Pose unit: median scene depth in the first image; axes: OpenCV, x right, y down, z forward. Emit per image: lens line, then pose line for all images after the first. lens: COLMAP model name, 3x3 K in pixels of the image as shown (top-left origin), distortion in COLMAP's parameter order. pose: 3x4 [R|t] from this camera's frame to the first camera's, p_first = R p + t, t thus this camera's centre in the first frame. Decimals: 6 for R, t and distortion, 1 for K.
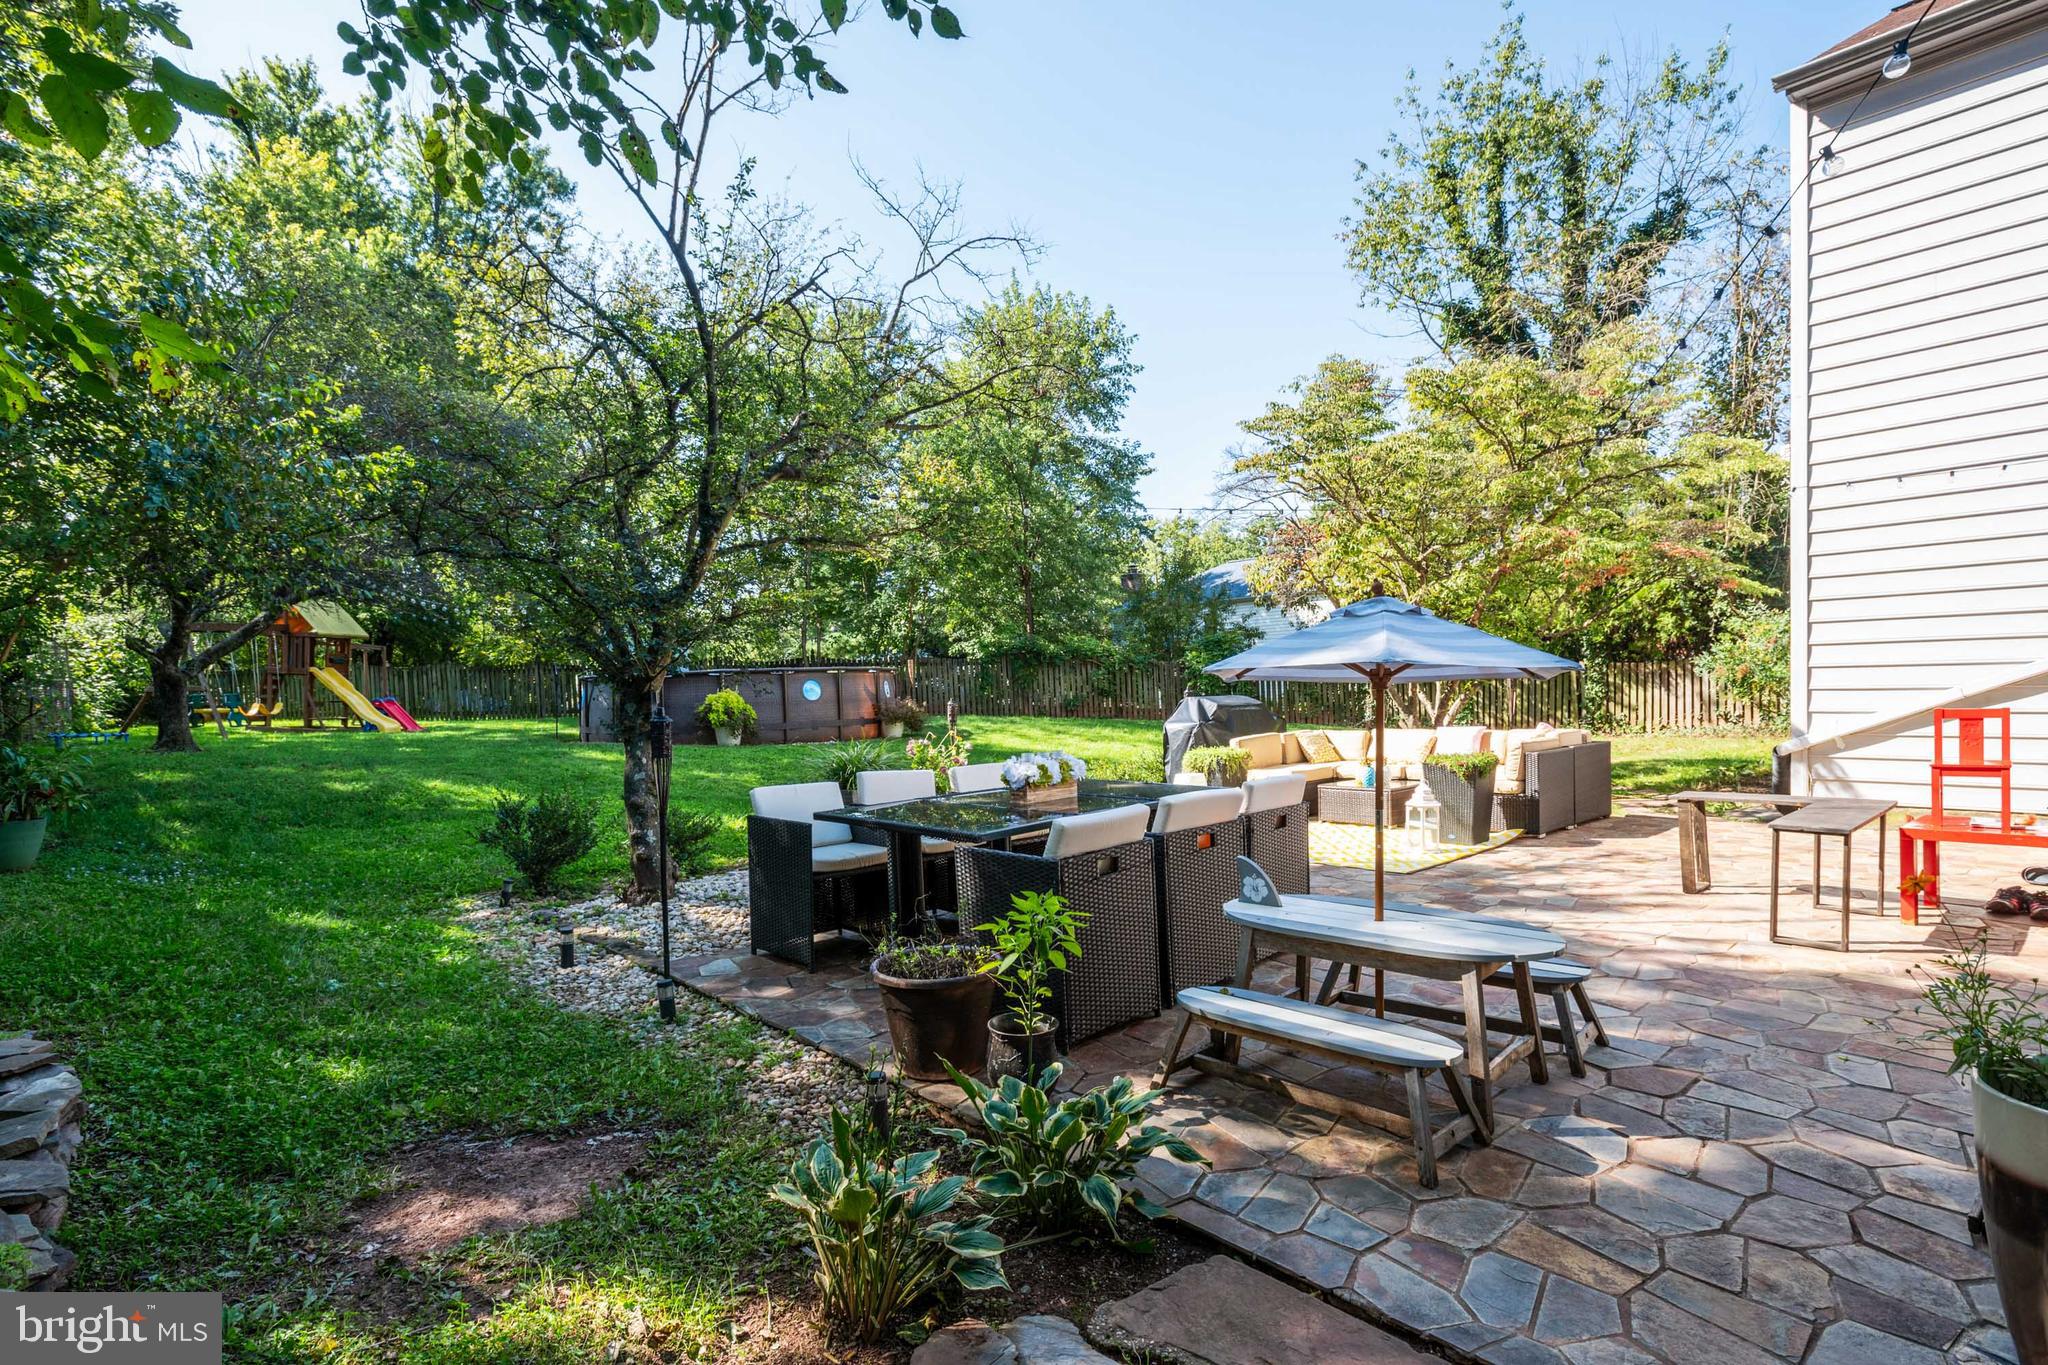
lens RADIAL K [[986.8, 0, 1024.0], [0, 986.8, 682.5], [0, 0, 1]] dist [0.003009, 0.000680]
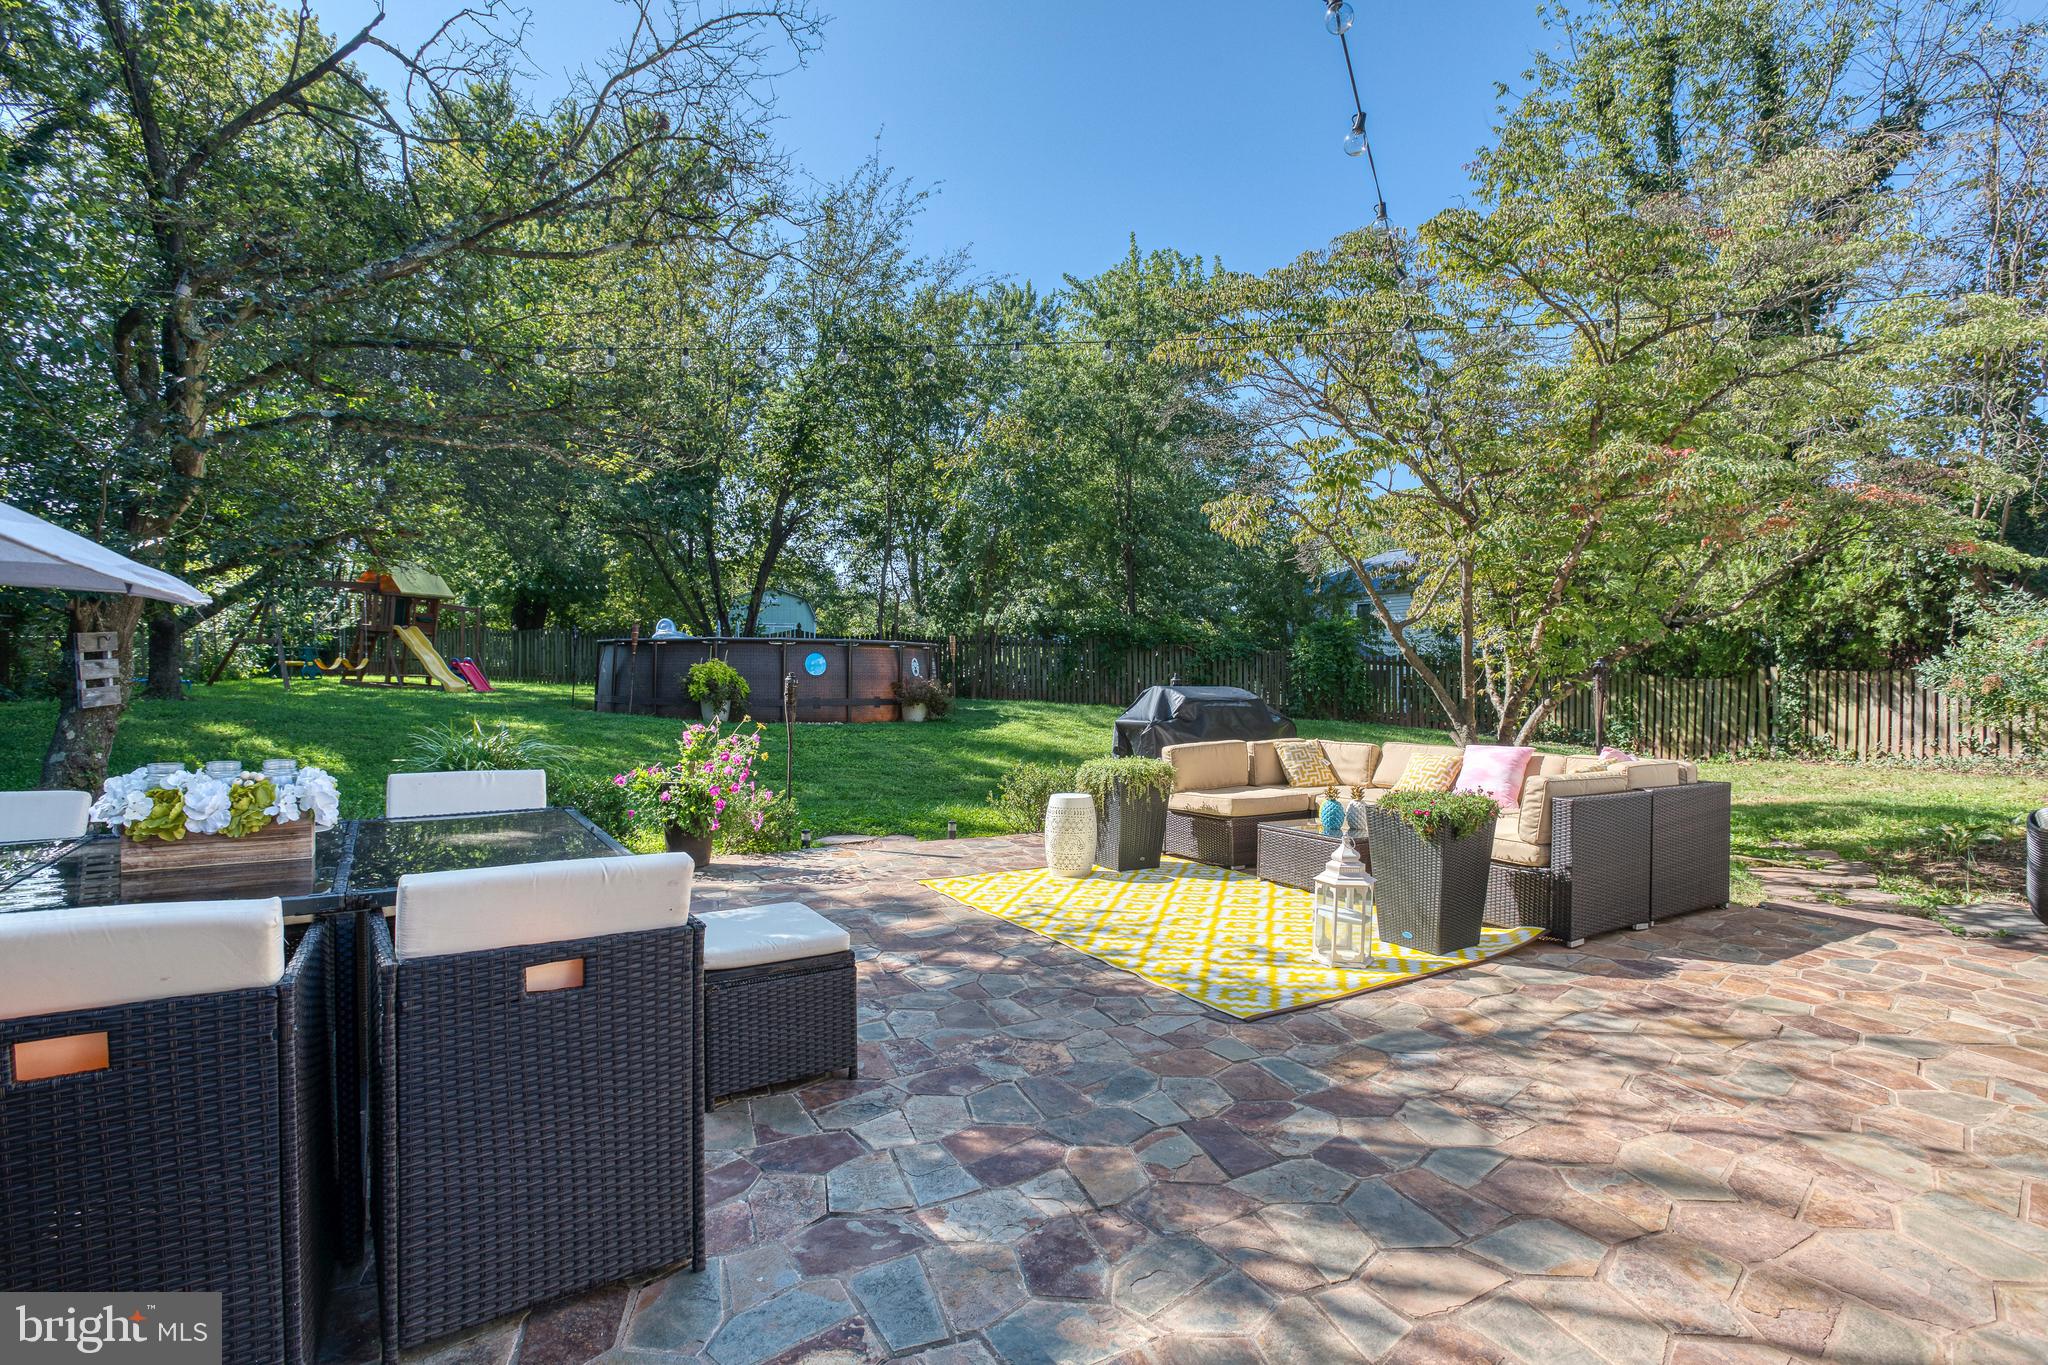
lens RADIAL K [[980.9, 0, 1023.0], [0, 980.9, 633.9], [0, 0, 1]] dist [-0.041519, 0.017418]
pose [[0.984485, 0.032736, -0.172387, 0.115699], [-0.039014, 0.998688, -0.033157, 0.001966], [0.171076, 0.039369, 0.984471, 0.147296]]
